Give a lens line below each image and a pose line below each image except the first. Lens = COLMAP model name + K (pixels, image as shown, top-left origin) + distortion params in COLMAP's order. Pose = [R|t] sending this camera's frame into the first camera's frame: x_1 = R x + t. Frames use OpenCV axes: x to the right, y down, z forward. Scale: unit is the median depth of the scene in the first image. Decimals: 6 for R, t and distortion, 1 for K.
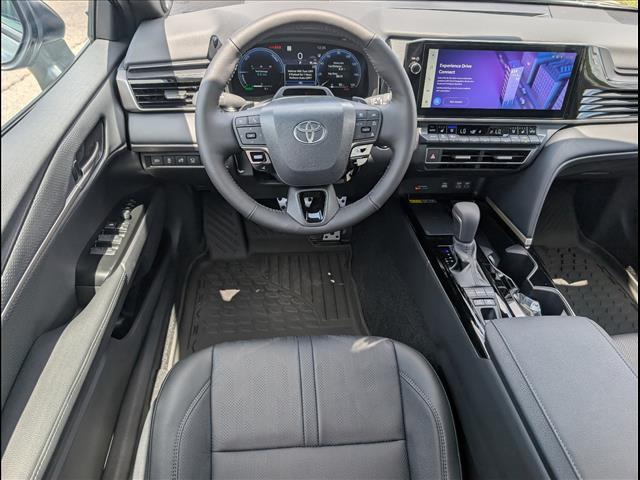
lens RADIAL K [[512.4, 0, 318.9], [0, 512.4, 233.5], [0, 0, 1]] dist [-0.017911, -0.002692]
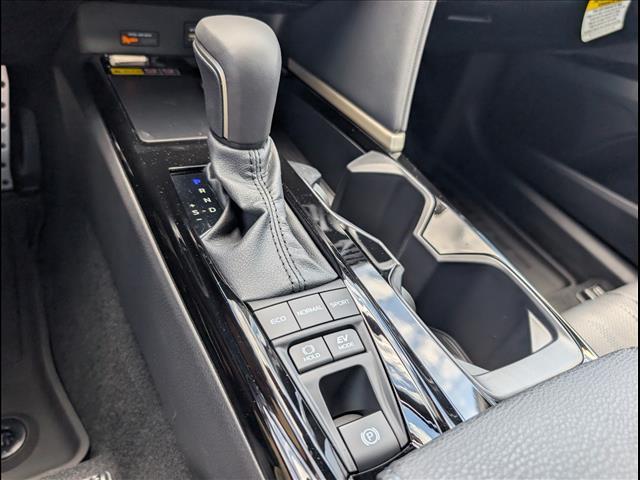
lens RADIAL K [[512.4, 0, 319.7], [0, 512.4, 239.6], [0, 0, 1]] dist [-0.017911, -0.002692]
pose [[0.924511, -0.133271, 0.357098, 0.225955], [0.088941, 0.986447, 0.137883, 0.037340], [-0.370634, -0.095713, 0.923834, 0.743185]]
